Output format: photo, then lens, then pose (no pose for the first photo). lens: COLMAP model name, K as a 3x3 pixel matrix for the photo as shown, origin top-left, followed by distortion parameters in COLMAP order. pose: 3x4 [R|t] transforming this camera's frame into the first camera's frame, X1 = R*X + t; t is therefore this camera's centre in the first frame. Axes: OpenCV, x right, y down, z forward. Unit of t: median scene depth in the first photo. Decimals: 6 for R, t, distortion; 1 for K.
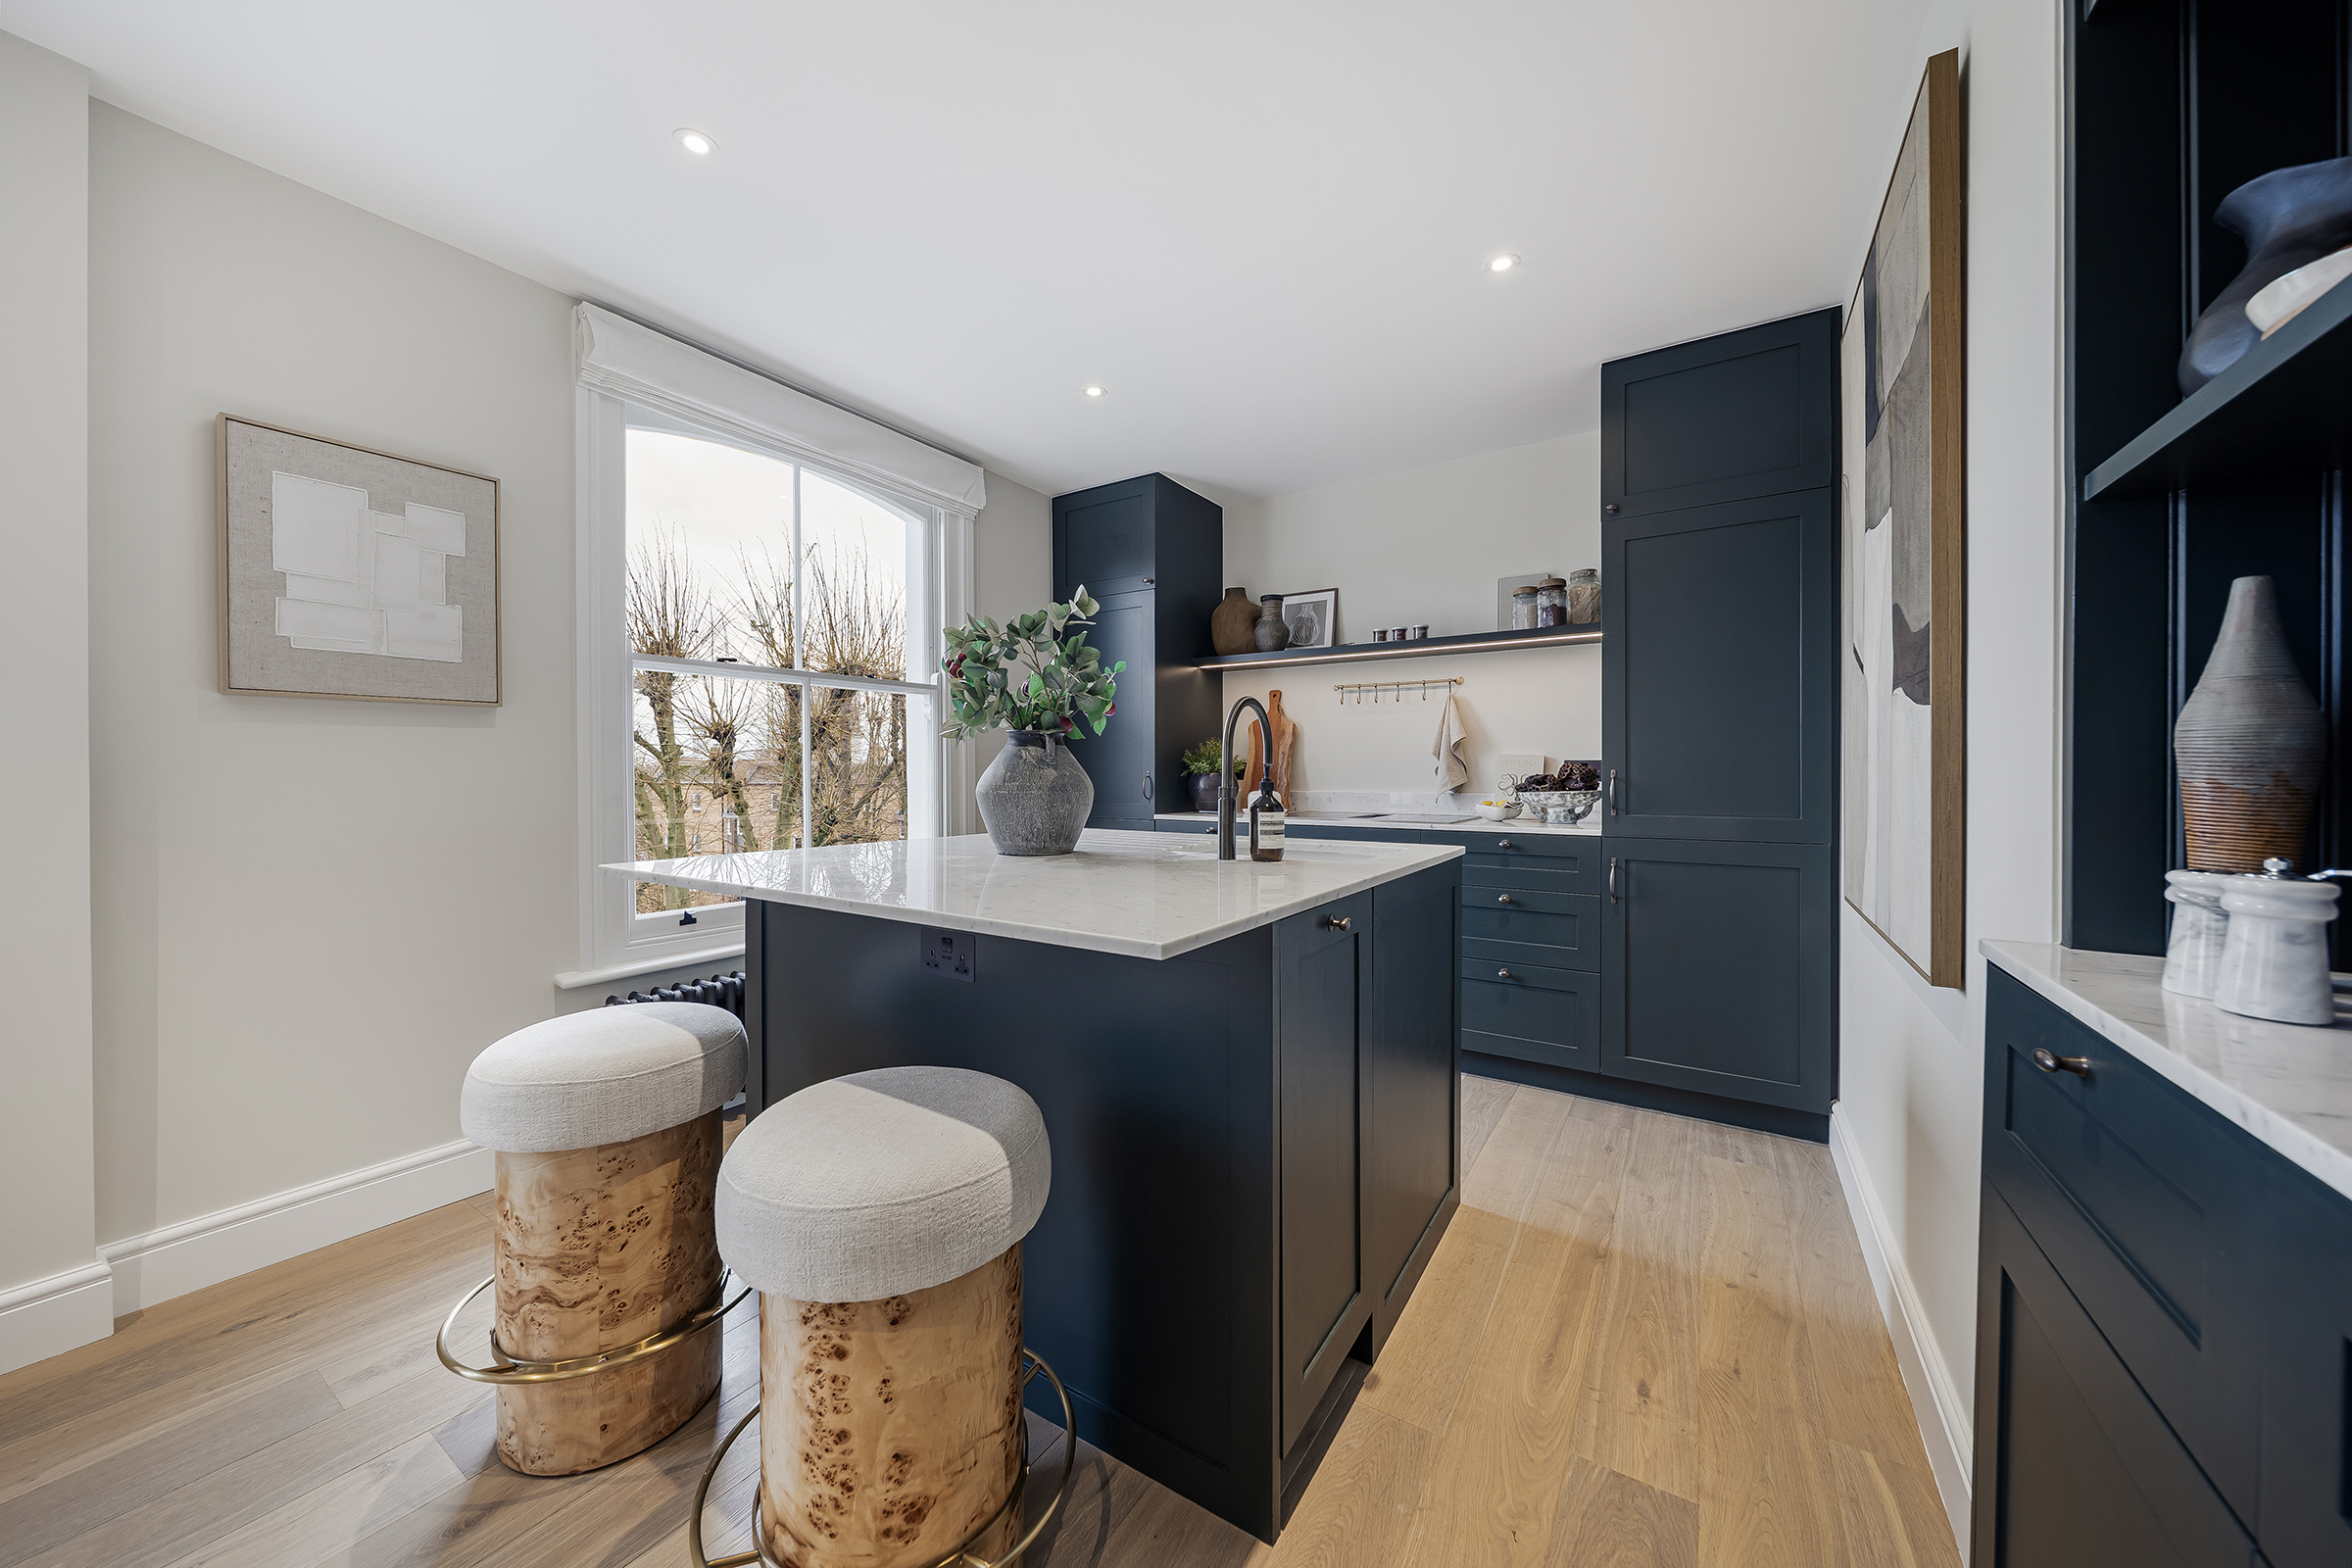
lens RADIAL K [[841.0, 0, 1166.9], [0, 841.0, 765.0], [0, 0, 1]] dist [0.000861, -0.000217]
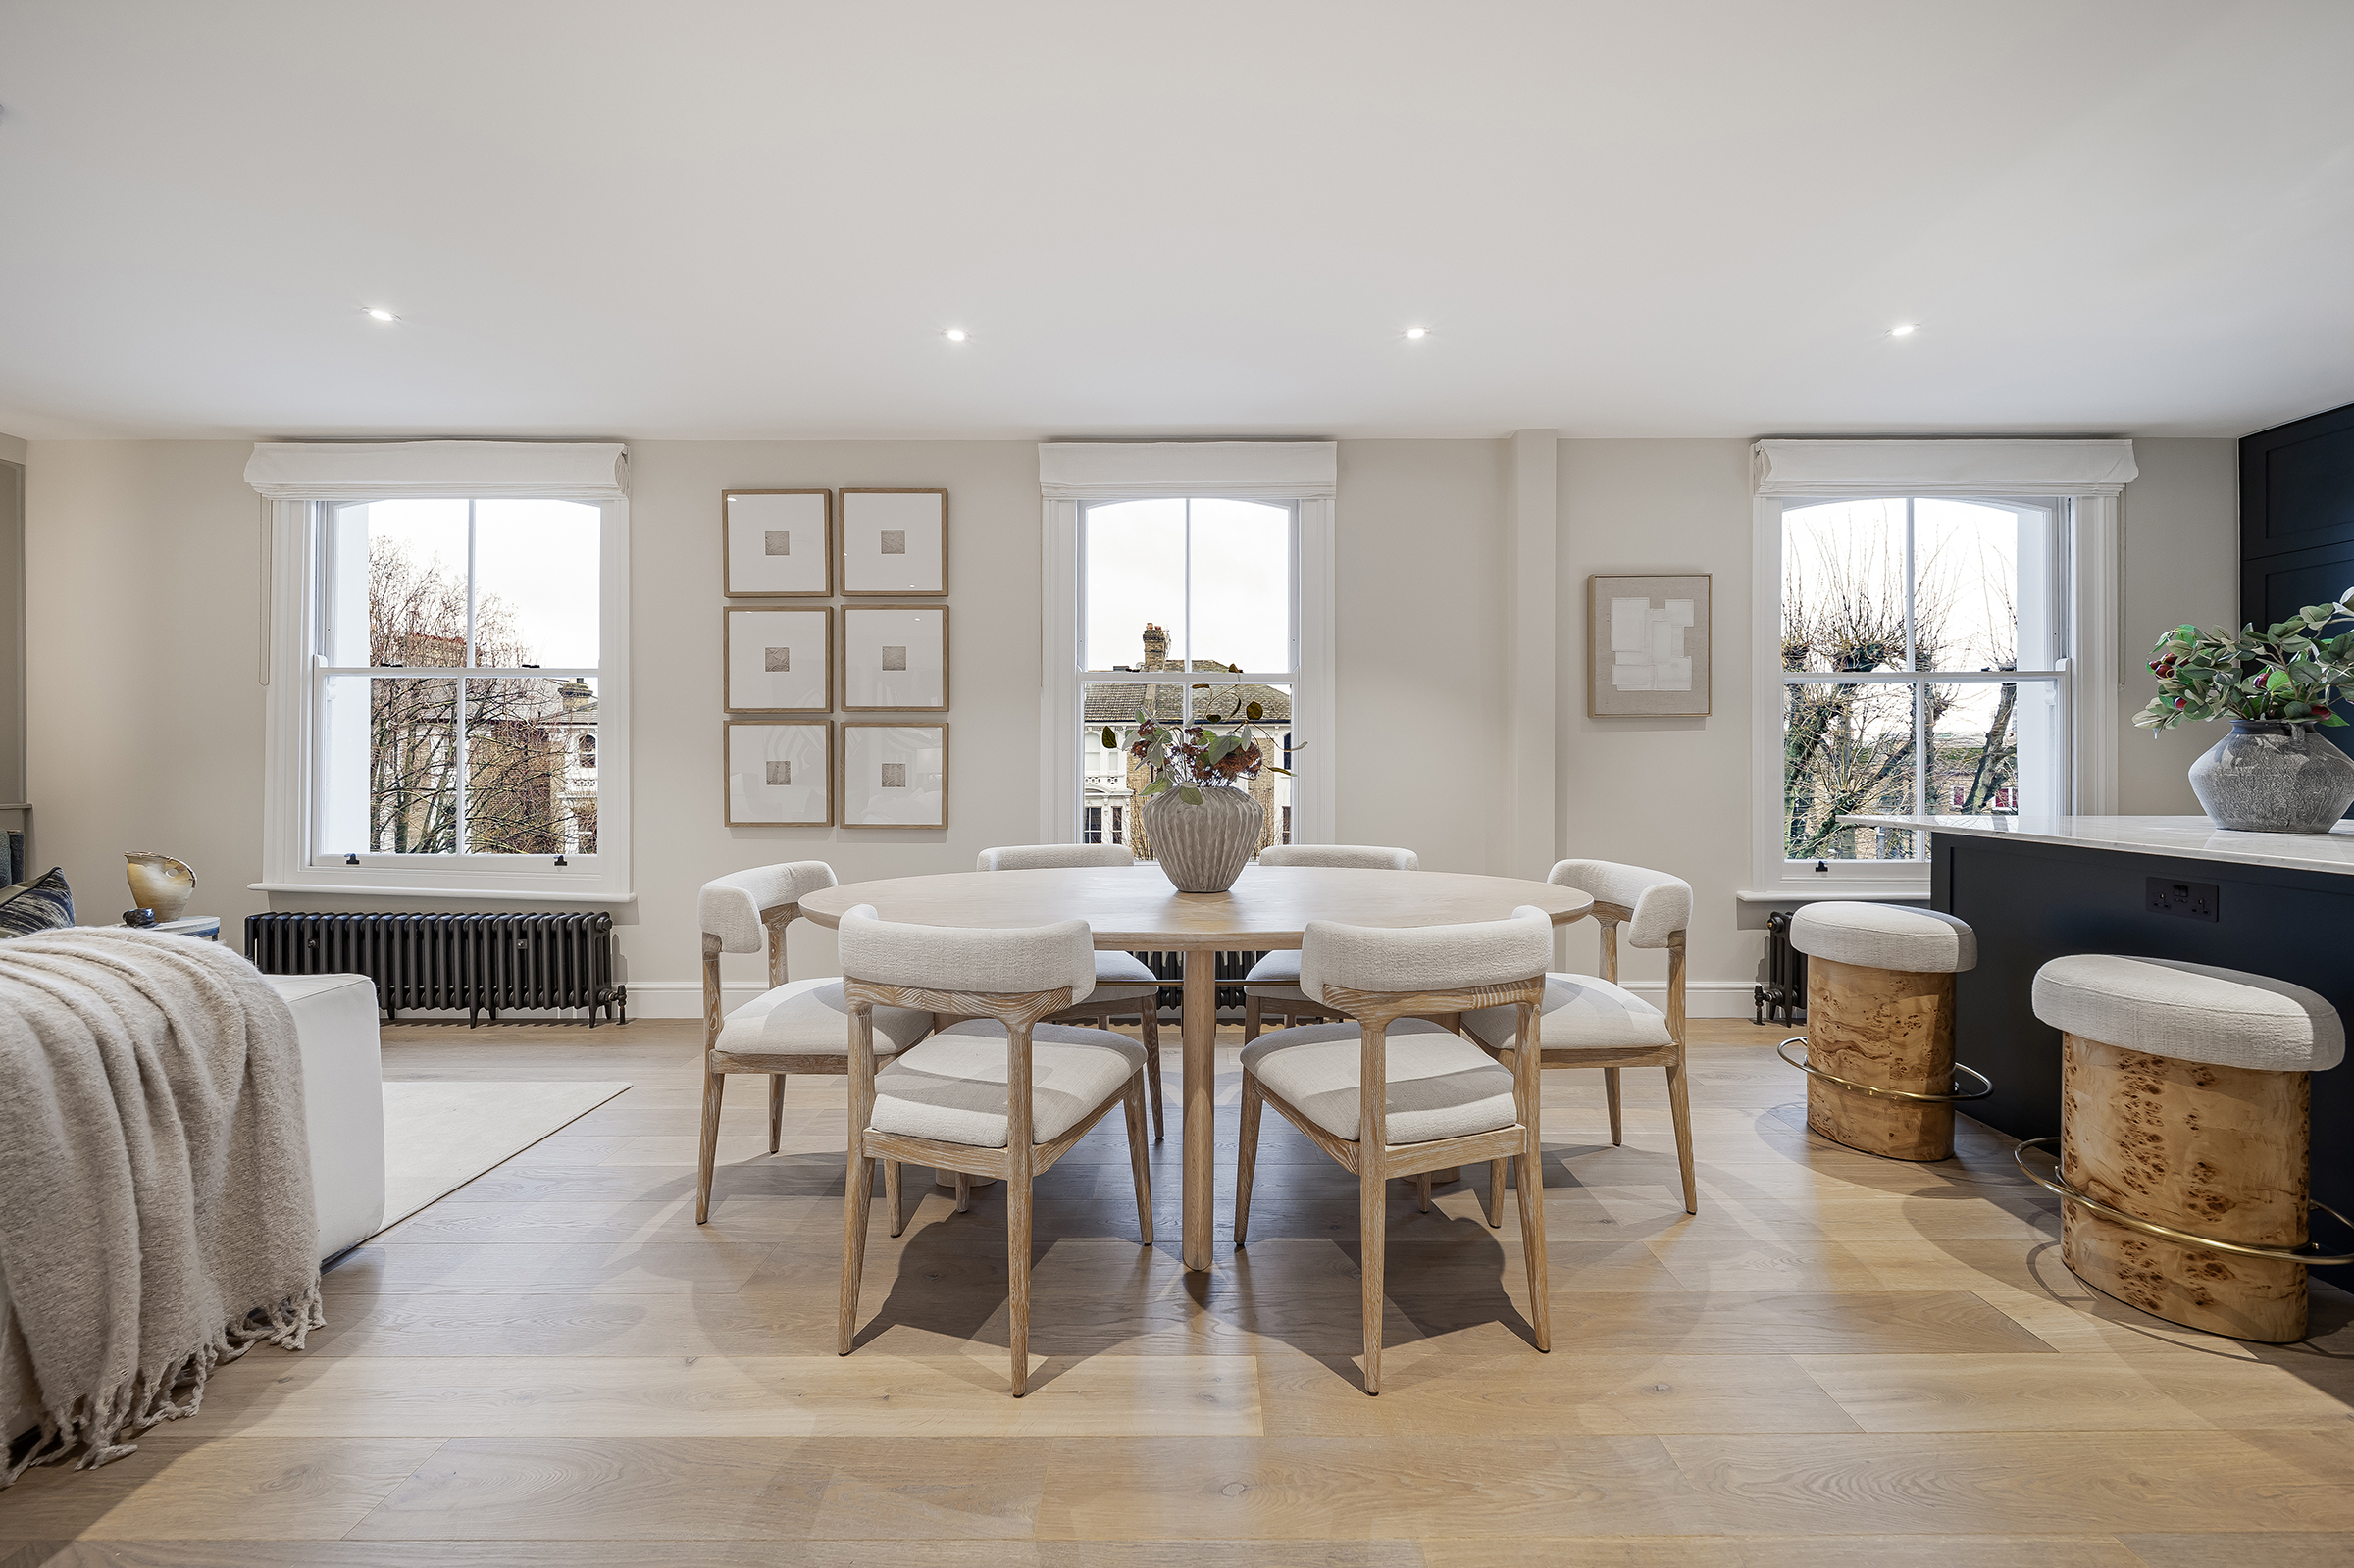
lens RADIAL K [[841.6, 0, 1167.9], [0, 841.6, 765.0], [0, 0, 1]] dist [0.000861, -0.000217]
pose [[0.545309, 0.006229, -0.838212, -0.021609], [0.010081, 0.999851, 0.013988, -0.012426], [0.838174, -0.016078, 0.545165, -0.872177]]
